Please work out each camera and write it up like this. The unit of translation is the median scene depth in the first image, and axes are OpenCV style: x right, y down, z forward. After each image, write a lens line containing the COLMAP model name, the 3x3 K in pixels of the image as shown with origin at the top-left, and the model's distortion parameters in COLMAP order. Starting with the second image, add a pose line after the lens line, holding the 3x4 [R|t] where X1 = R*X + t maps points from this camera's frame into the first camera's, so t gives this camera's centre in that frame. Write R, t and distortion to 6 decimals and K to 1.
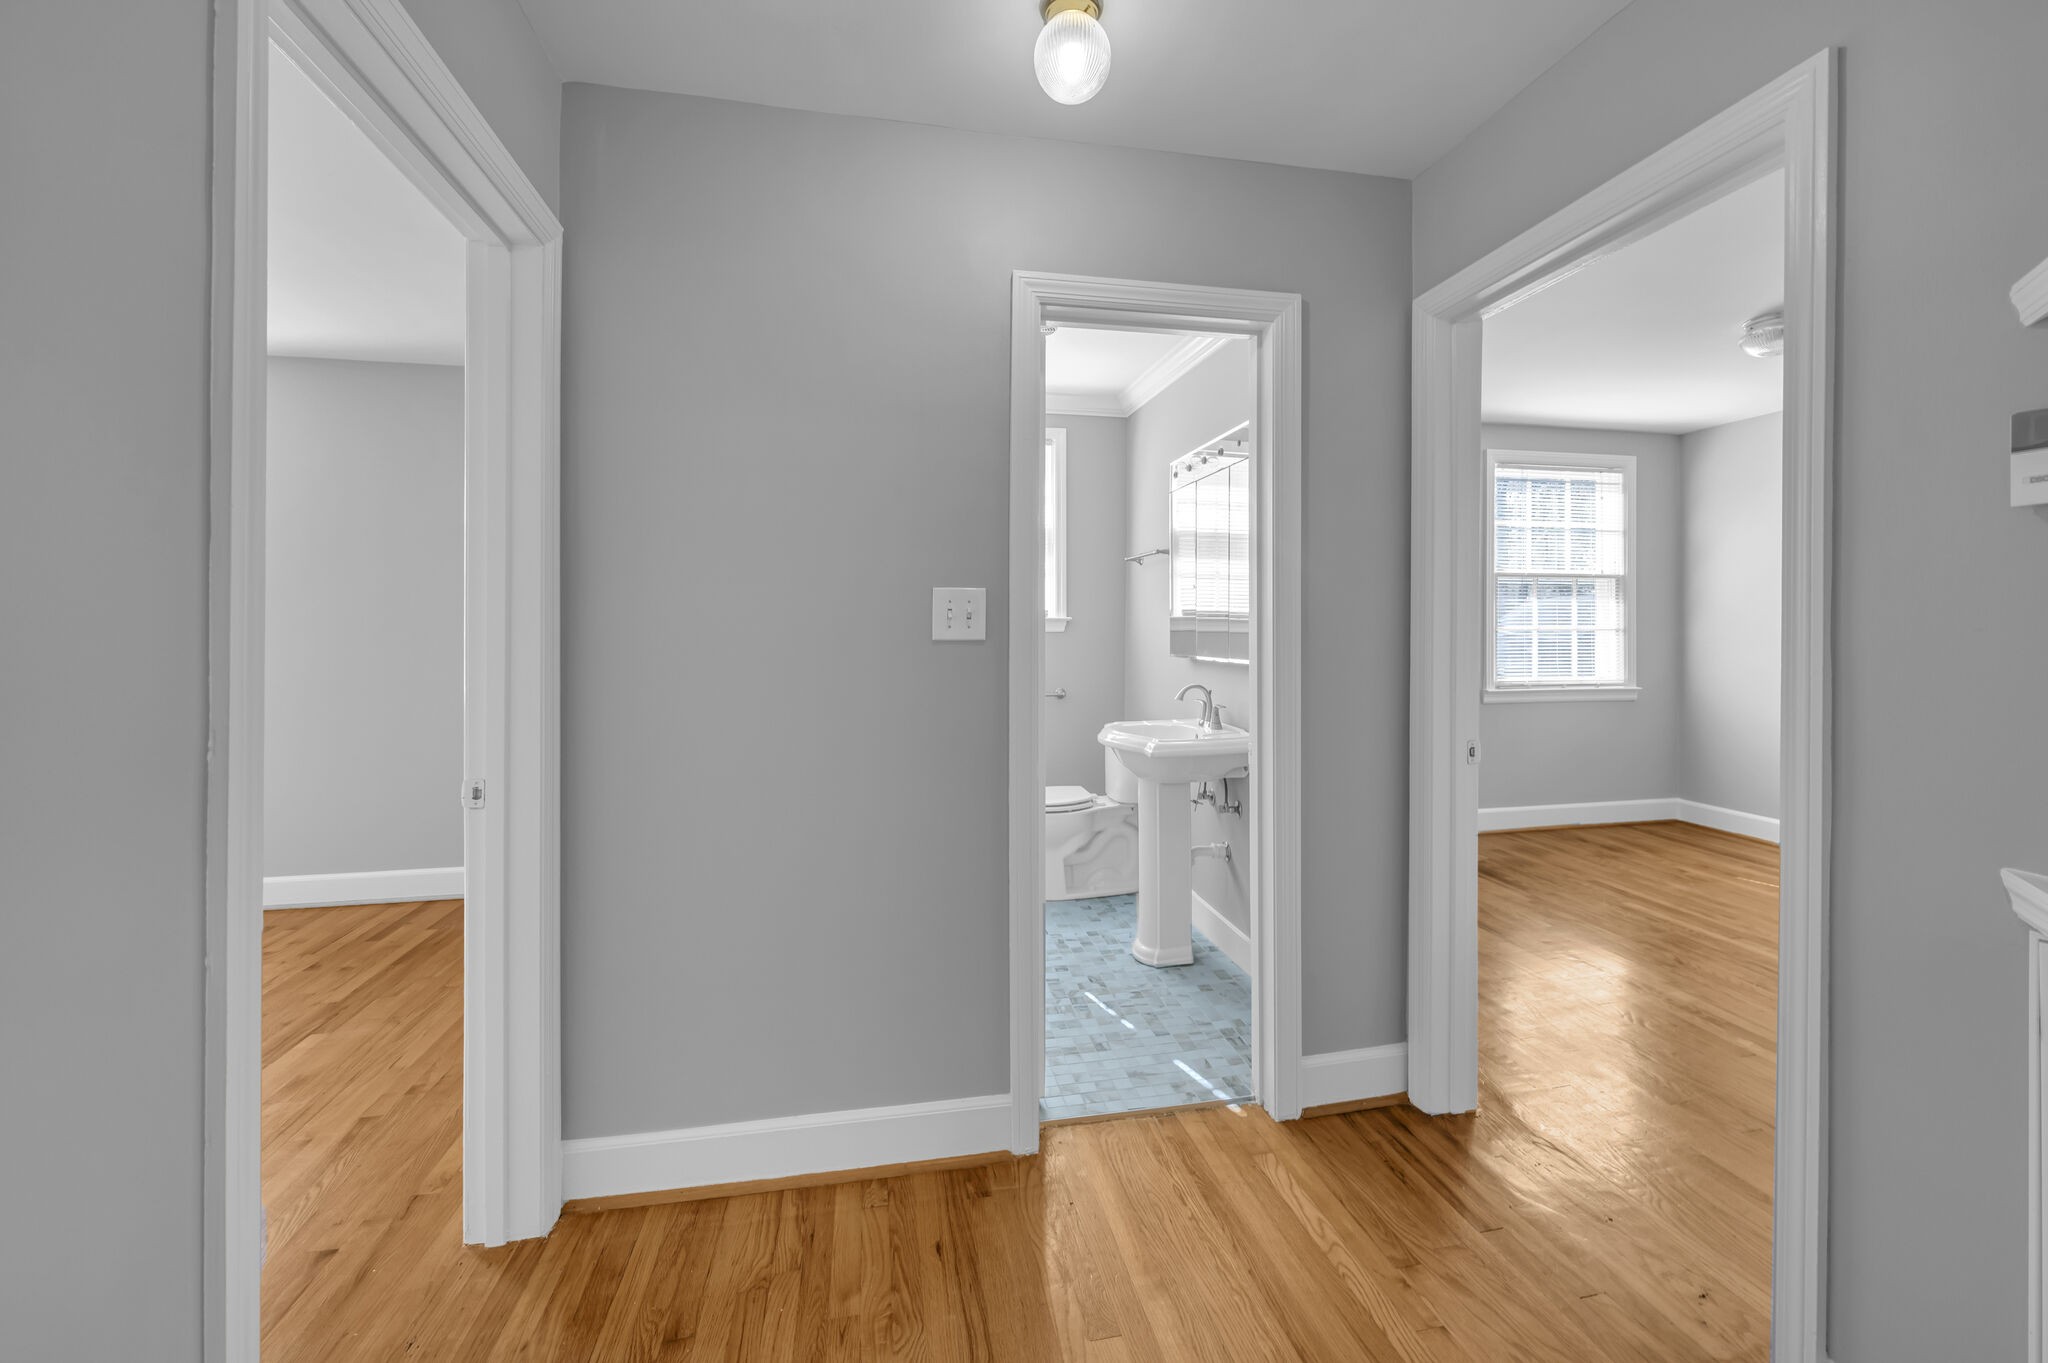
lens RADIAL K [[827.7, 0, 1030.9], [0, 827.7, 639.7], [0, 0, 1]] dist [0.000095, 0.000006]
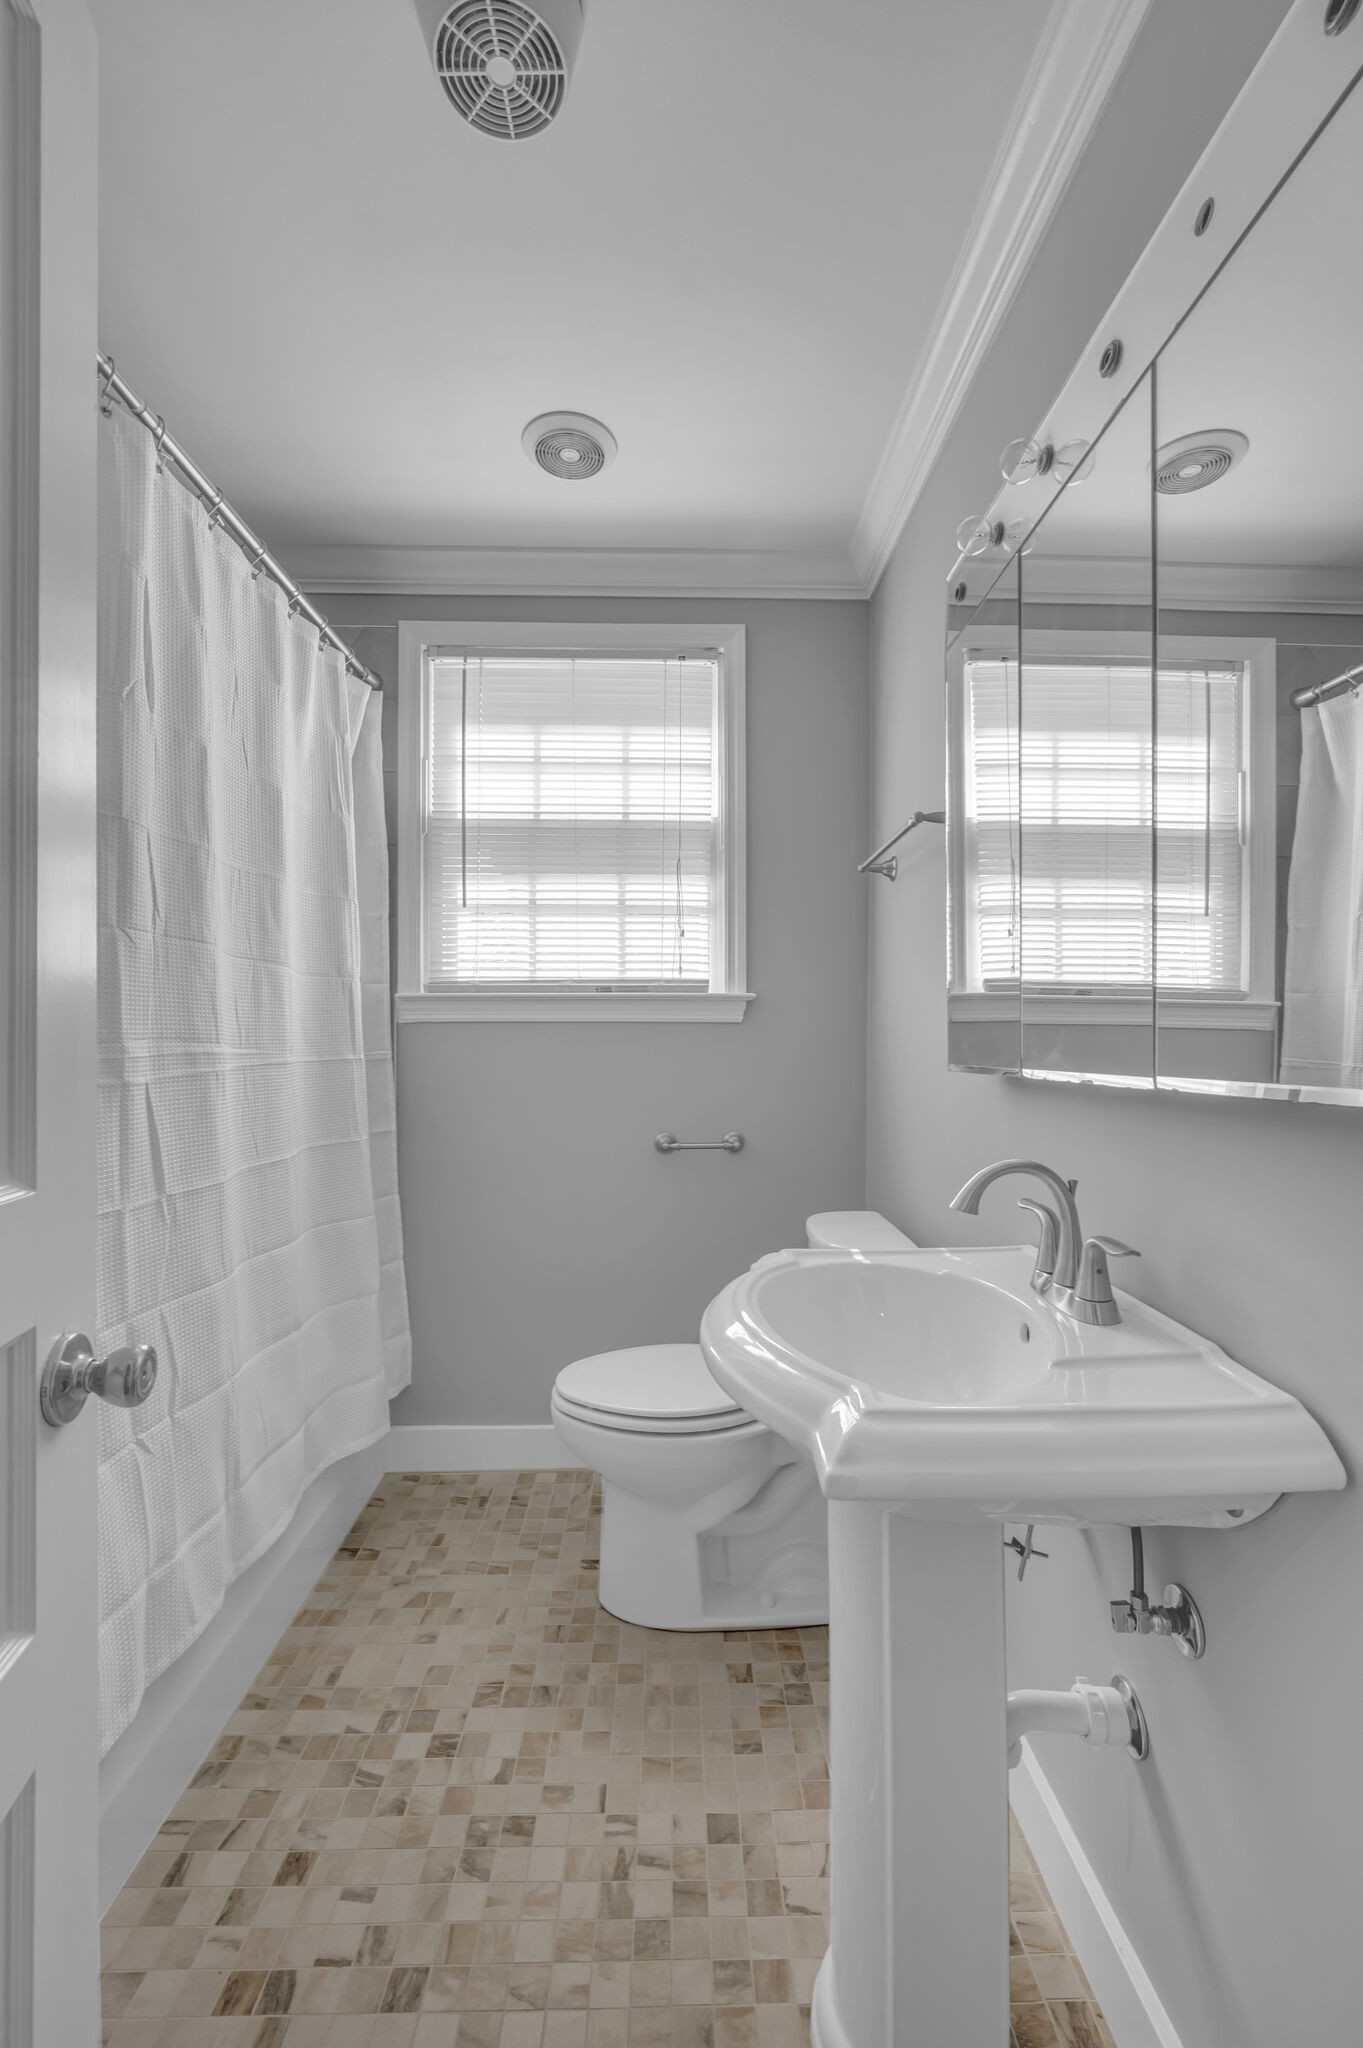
lens RADIAL K [[827.7, 0, 685.3], [0, 827.7, 1033.9], [0, 0, 1]] dist [0.000095, 0.000006]
pose [[0.984717, 0.003711, -0.174121, 0.125038], [-0.008758, 0.999563, -0.028226, 0.016798], [0.173940, 0.029319, 0.984320, 0.651494]]
